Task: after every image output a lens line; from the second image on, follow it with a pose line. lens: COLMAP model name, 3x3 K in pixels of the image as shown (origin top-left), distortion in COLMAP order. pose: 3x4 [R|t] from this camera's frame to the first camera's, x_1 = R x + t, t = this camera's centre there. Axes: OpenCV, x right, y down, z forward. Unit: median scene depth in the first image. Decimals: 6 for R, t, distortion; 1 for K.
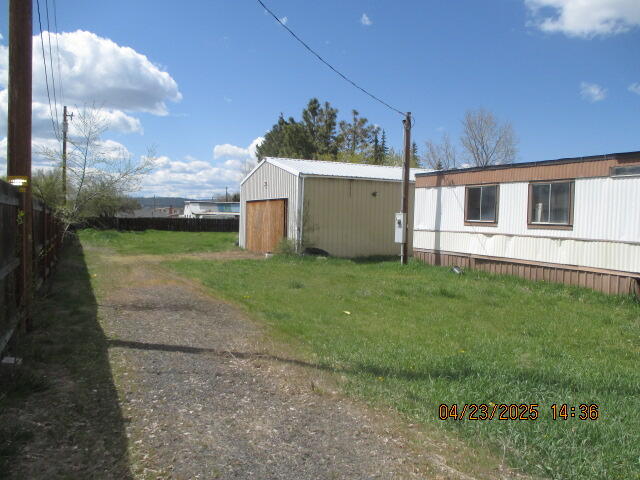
lens RADIAL K [[536.6, 0, 316.6], [0, 536.6, 240.3], [0, 0, 1]] dist [-0.058734, 0.014235]
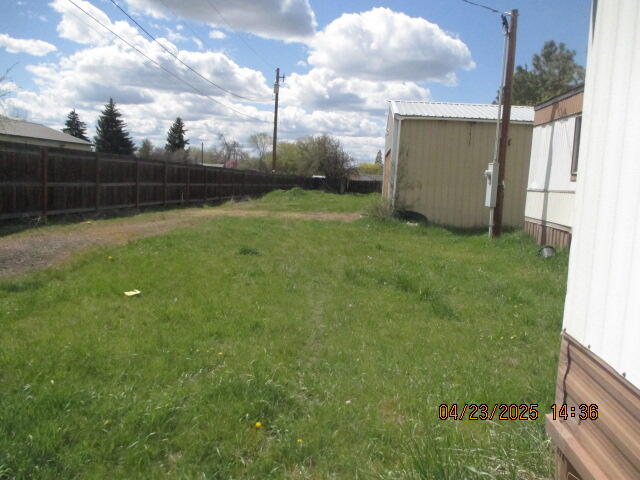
lens RADIAL K [[536.6, 0, 313.9], [0, 536.6, 238.9], [0, 0, 1]] dist [-0.058734, 0.014235]
pose [[0.861310, 0.077645, -0.502111, 0.264187], [-0.052018, 0.996537, 0.064871, 0.011153], [0.505409, -0.029755, 0.862367, 0.256374]]
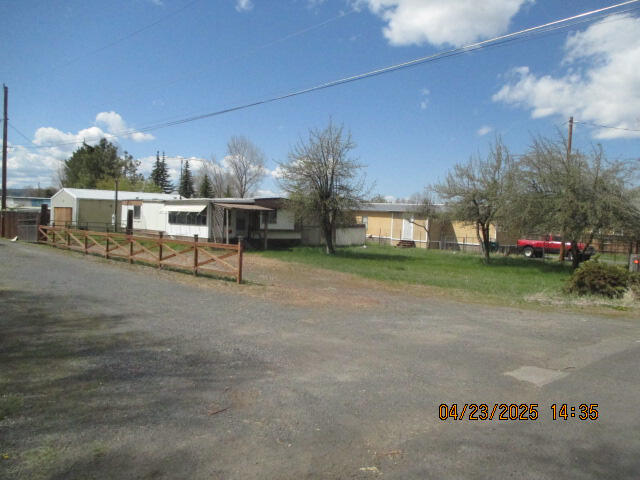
lens RADIAL K [[556.4, 0, 320.1], [0, 556.4, 233.5], [0, 0, 1]] dist [-0.009609, 0.007053]
pose [[0.953793, 0.002992, 0.300450, 0.264714], [-0.002228, 0.999993, -0.002884, 0.045149], [-0.300457, 0.002082, 0.953793, -1.745941]]
